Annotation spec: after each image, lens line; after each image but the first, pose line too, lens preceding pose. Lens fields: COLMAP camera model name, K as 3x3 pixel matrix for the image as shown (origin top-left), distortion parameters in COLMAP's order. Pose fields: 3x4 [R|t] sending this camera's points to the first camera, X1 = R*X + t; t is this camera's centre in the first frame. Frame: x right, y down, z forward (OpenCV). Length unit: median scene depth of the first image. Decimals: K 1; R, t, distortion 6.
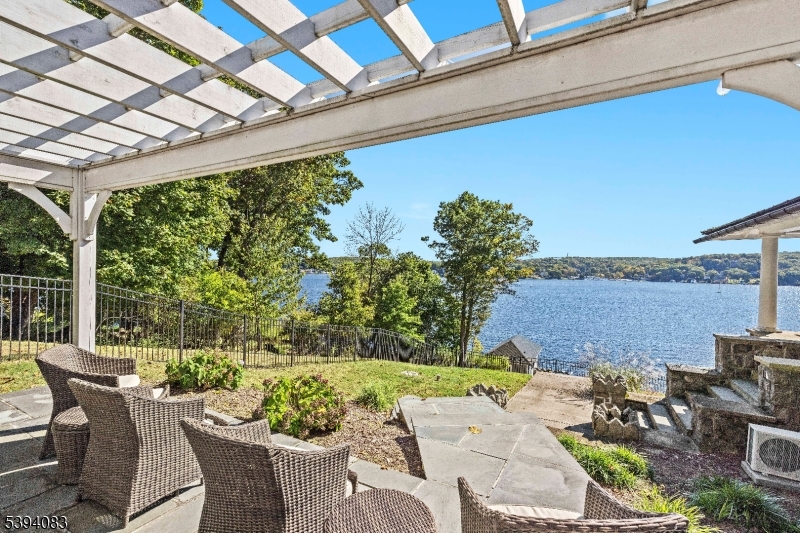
lens RADIAL K [[343.9, 0, 402.7], [0, 343.9, 271.5], [0, 0, 1]] dist [-0.001766, 0.000292]
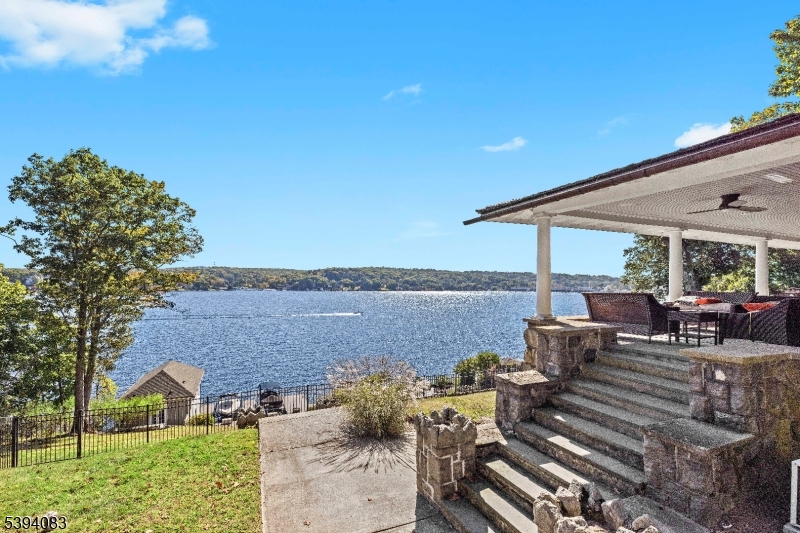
lens RADIAL K [[365.7, 0, 394.0], [0, 365.7, 284.1], [0, 0, 1]] dist [0.002389, 0.000399]
pose [[0.619080, -0.010154, 0.785262, 0.006370], [0.006200, 0.999948, 0.008042, 0.013652], [-0.785303, -0.000110, 0.619111, 0.139129]]
